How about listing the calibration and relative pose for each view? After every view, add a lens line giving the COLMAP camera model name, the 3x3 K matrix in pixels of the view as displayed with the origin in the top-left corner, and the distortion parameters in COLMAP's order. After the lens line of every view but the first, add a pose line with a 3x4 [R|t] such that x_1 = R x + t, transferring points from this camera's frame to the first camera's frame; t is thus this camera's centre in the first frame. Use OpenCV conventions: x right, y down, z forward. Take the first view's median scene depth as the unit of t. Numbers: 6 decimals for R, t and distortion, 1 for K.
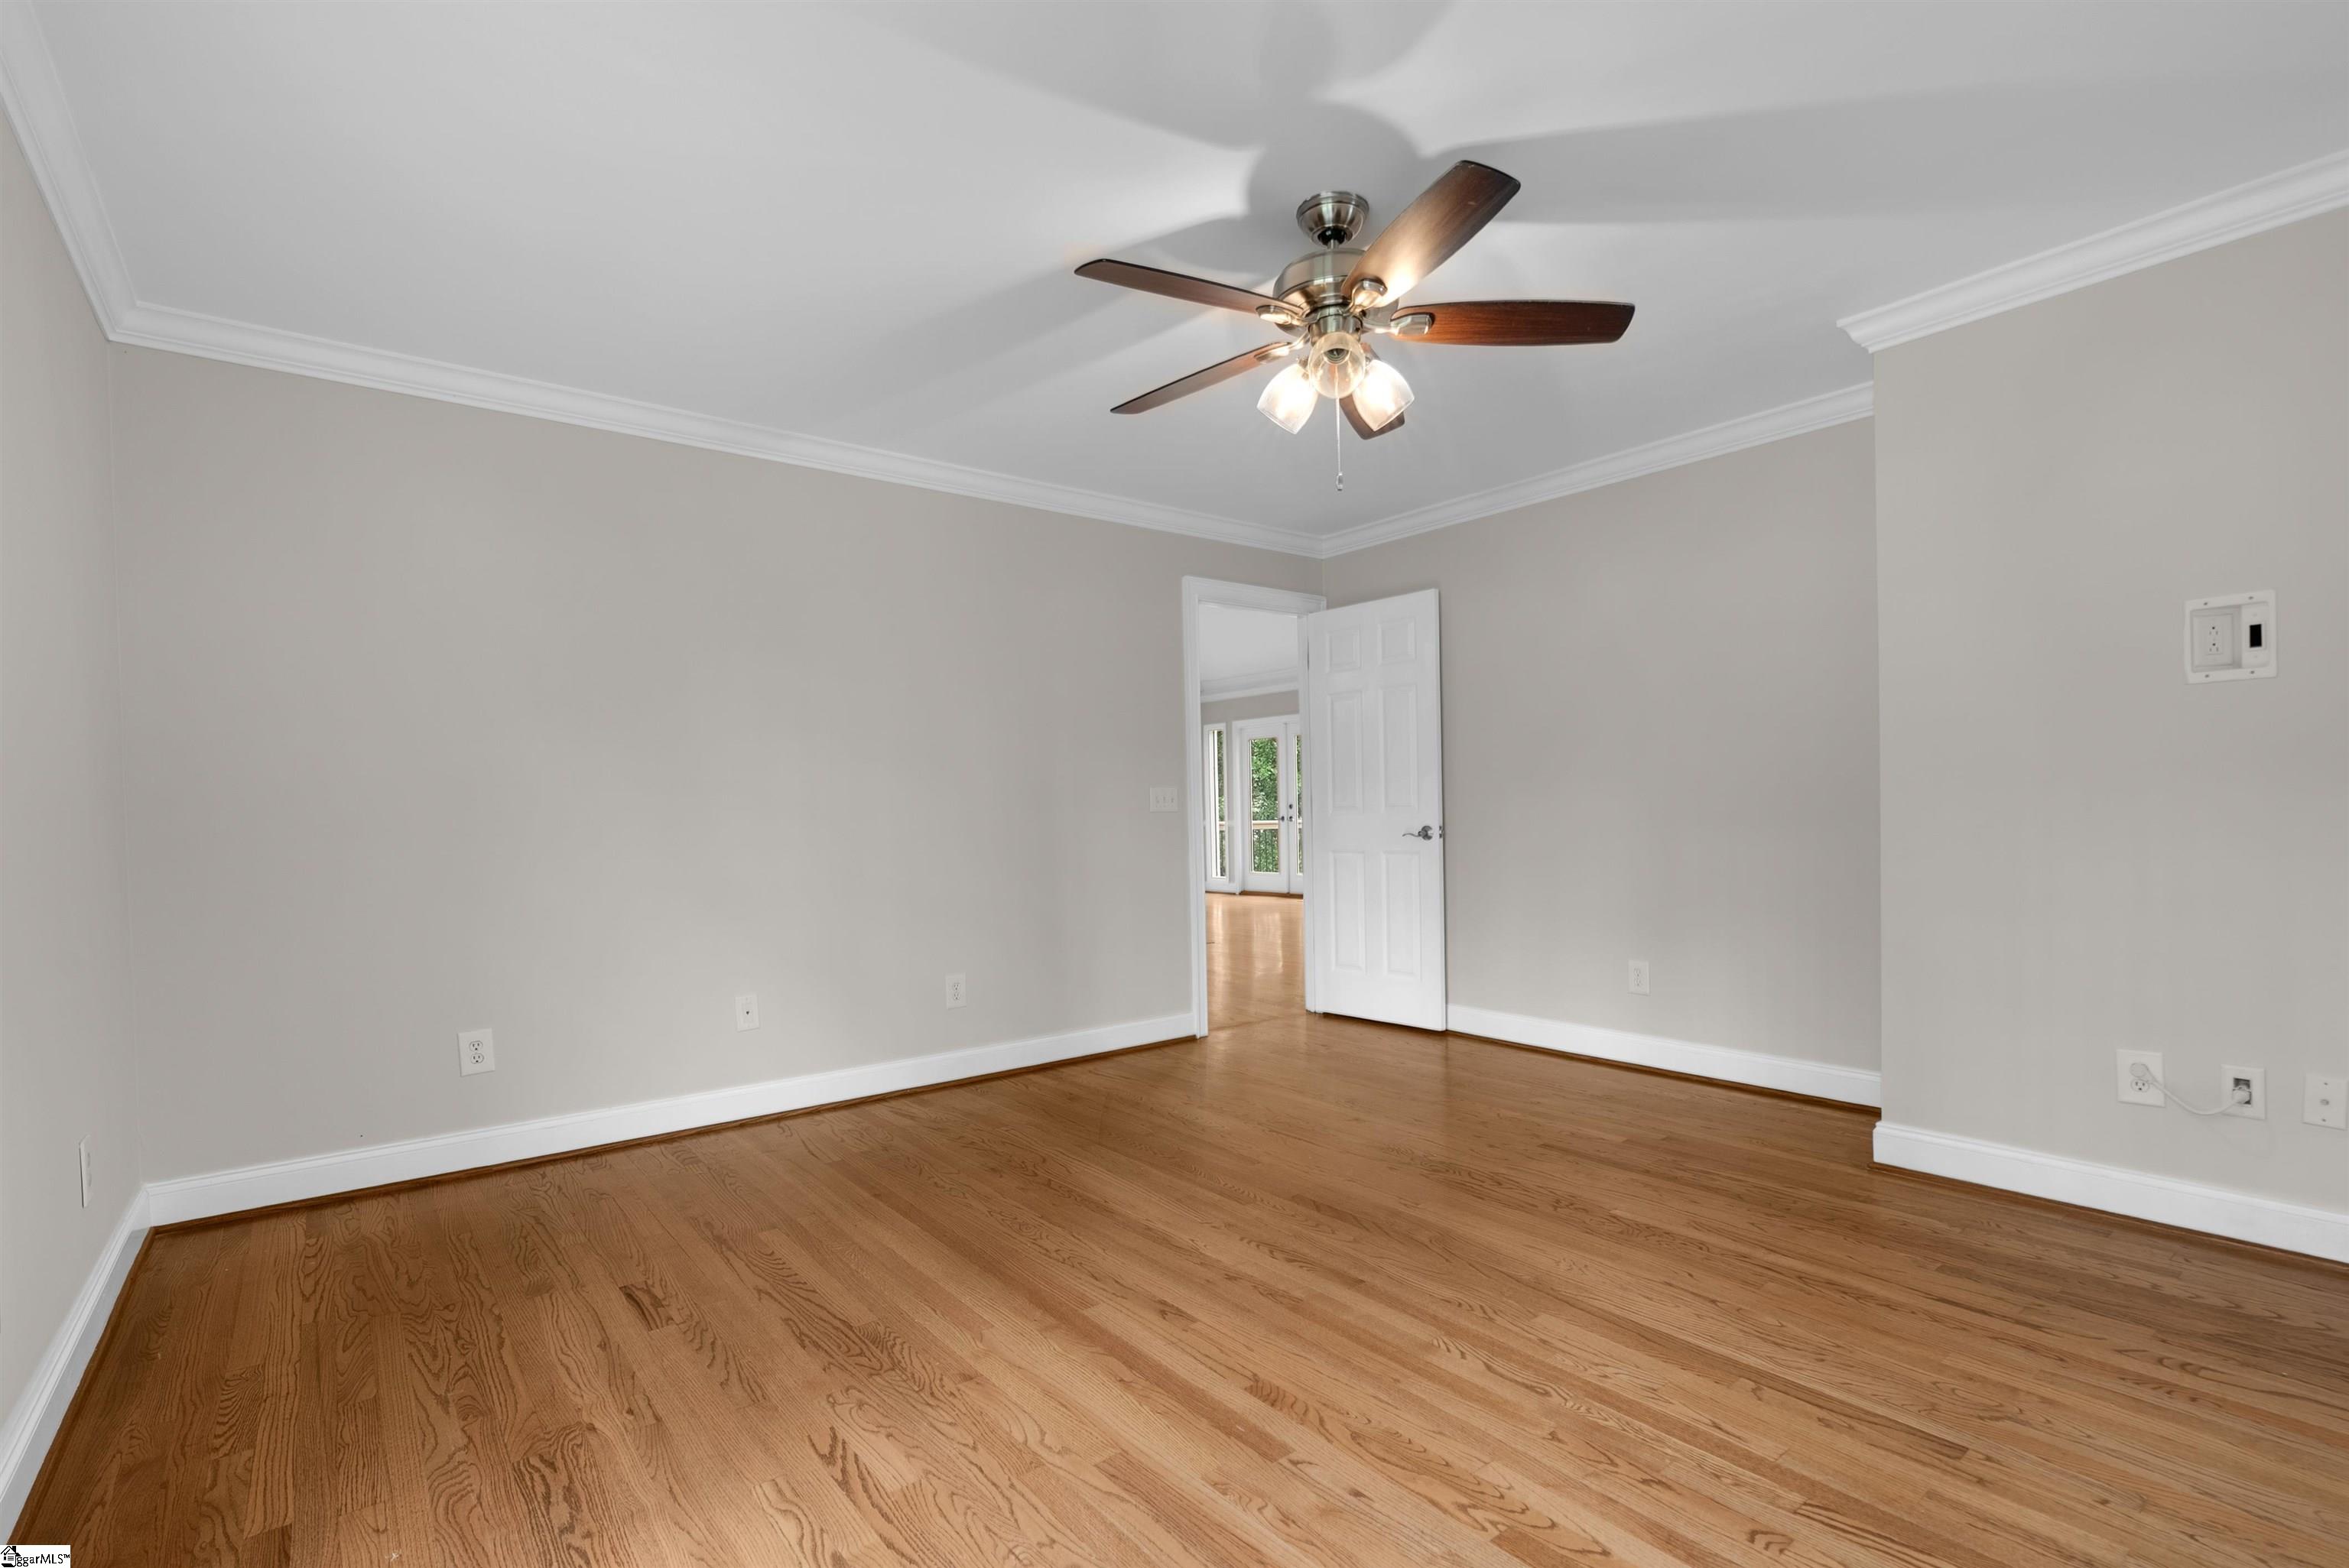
lens RADIAL K [[1069.9, 0, 1176.9], [0, 1069.9, 787.1], [0, 0, 1]] dist [-0.015292, 0.005515]
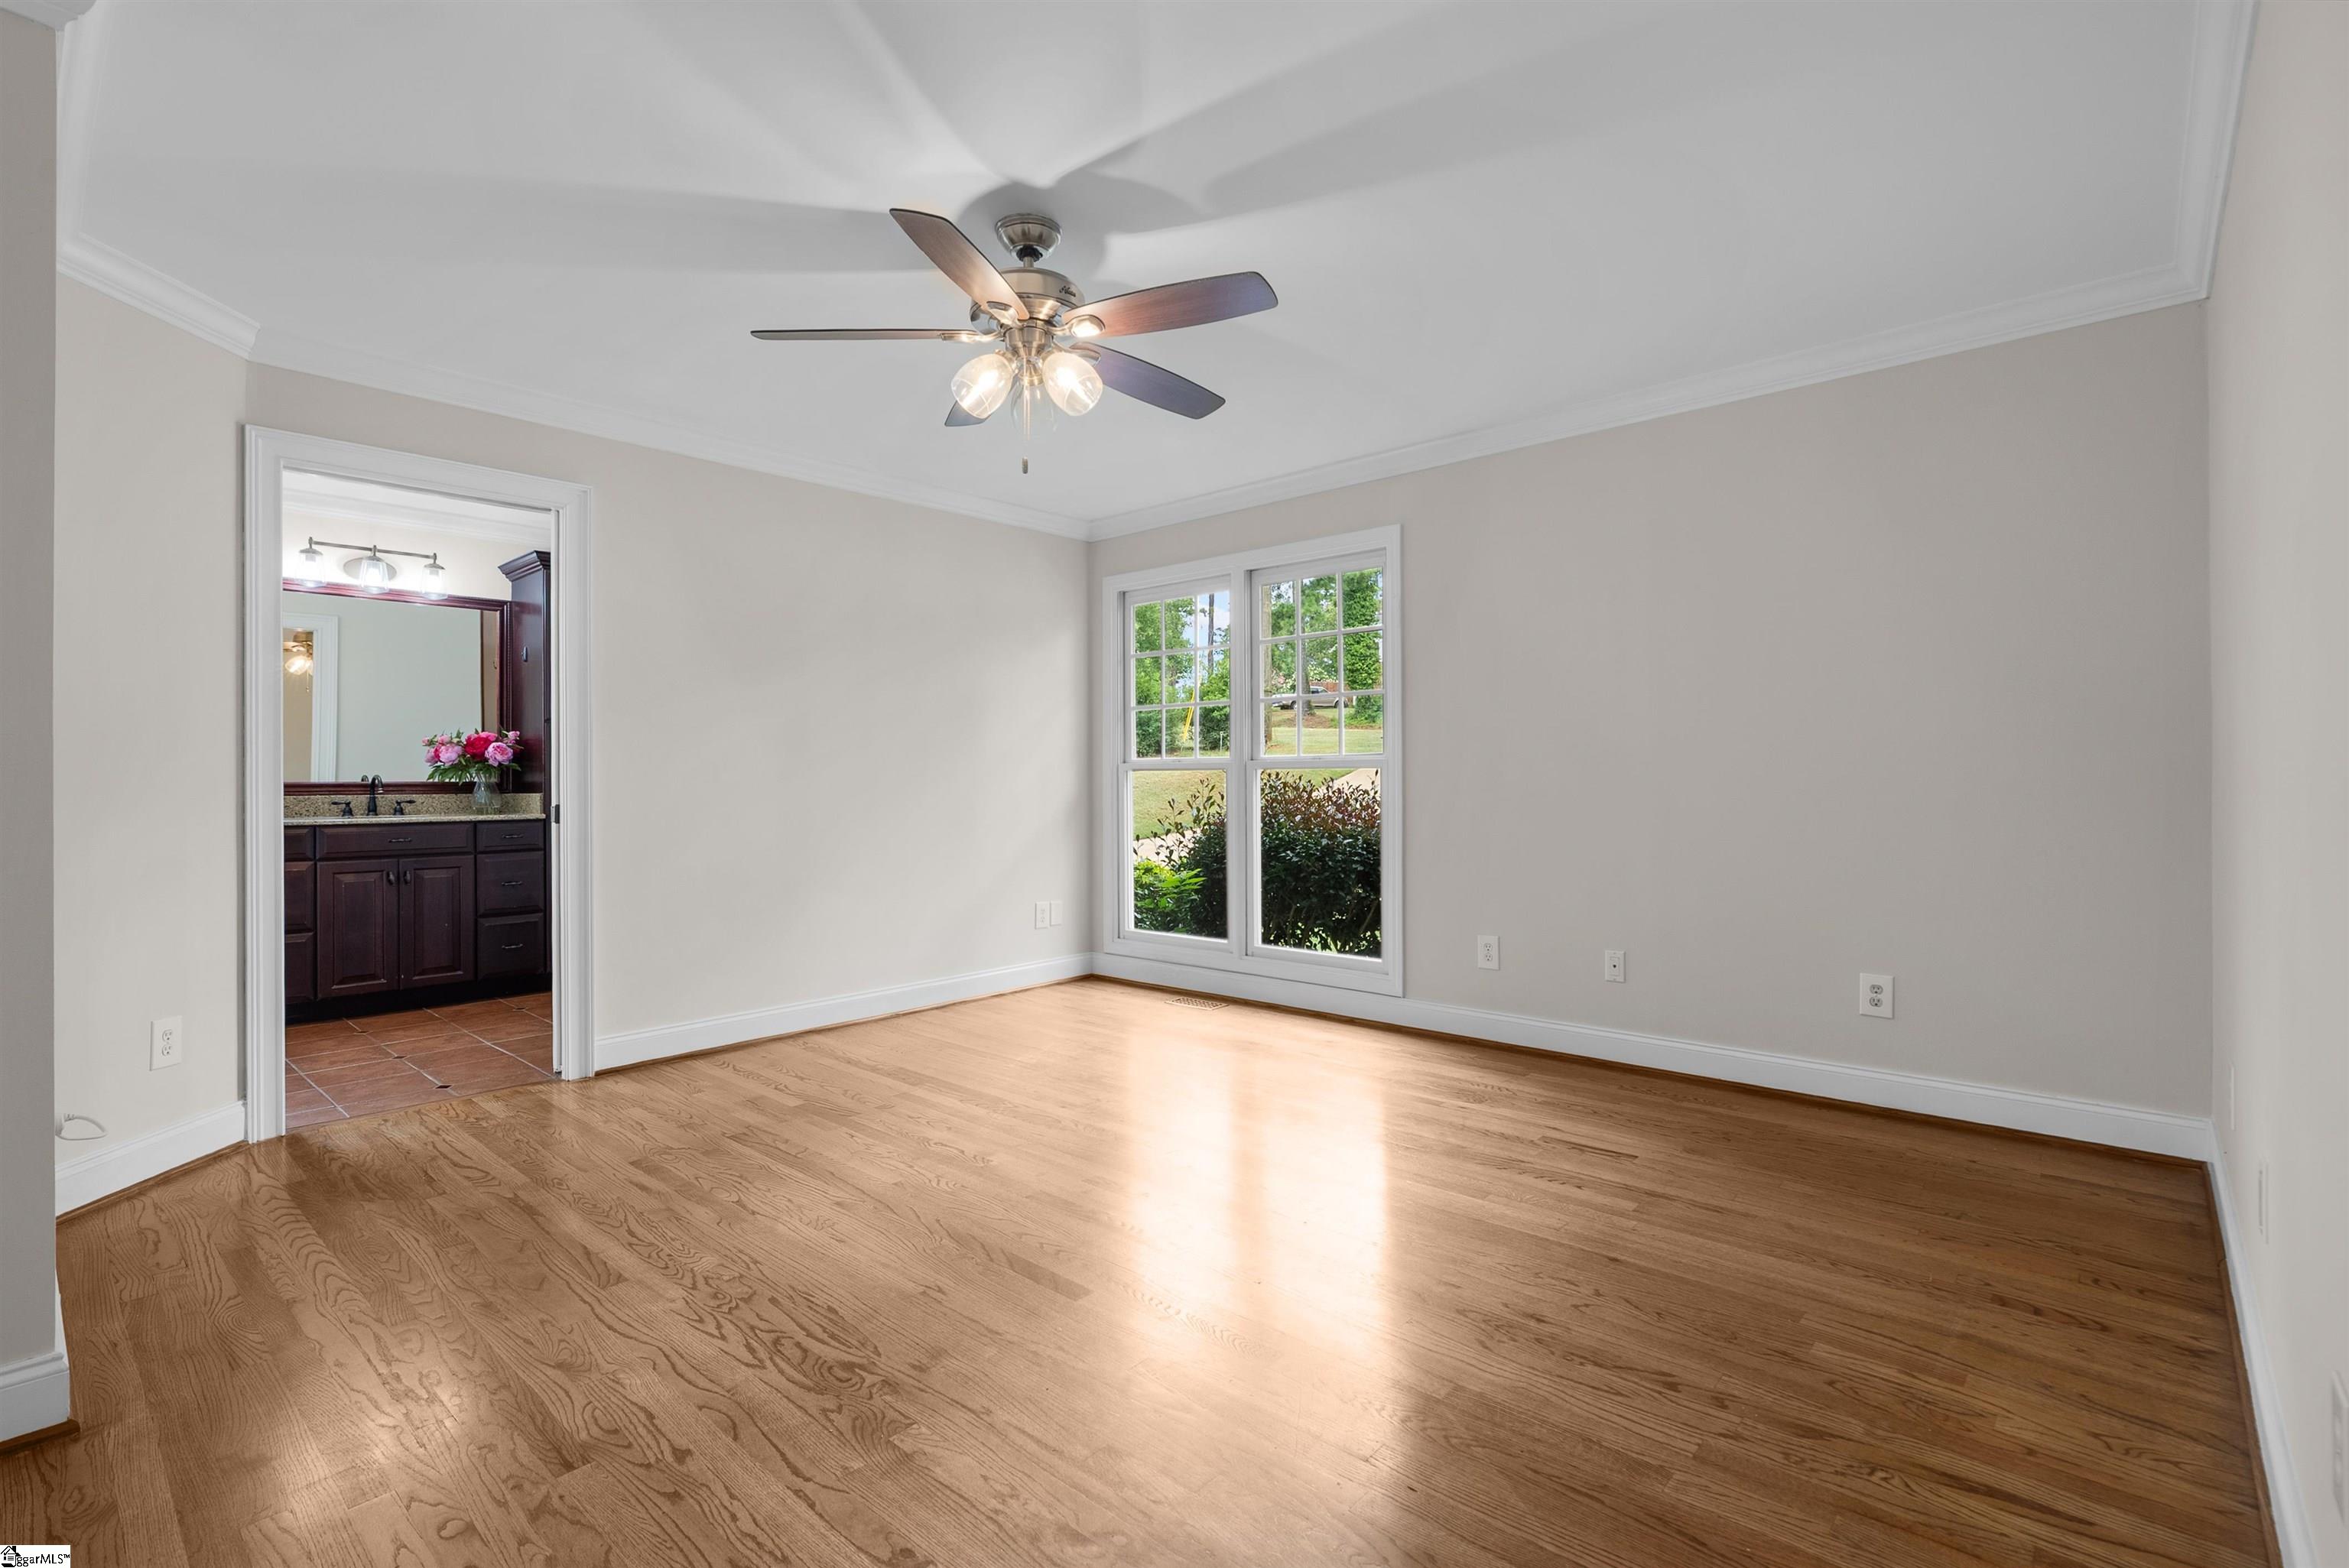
lens RADIAL K [[1069.9, 0, 1176.9], [0, 1069.9, 787.1], [0, 0, 1]] dist [-0.015292, 0.005515]
pose [[-0.986001, 0.025594, -0.164764, 0.204477], [0.027848, 0.999547, -0.011389, 0.046129], [0.164398, -0.015818, -0.986267, 2.263429]]
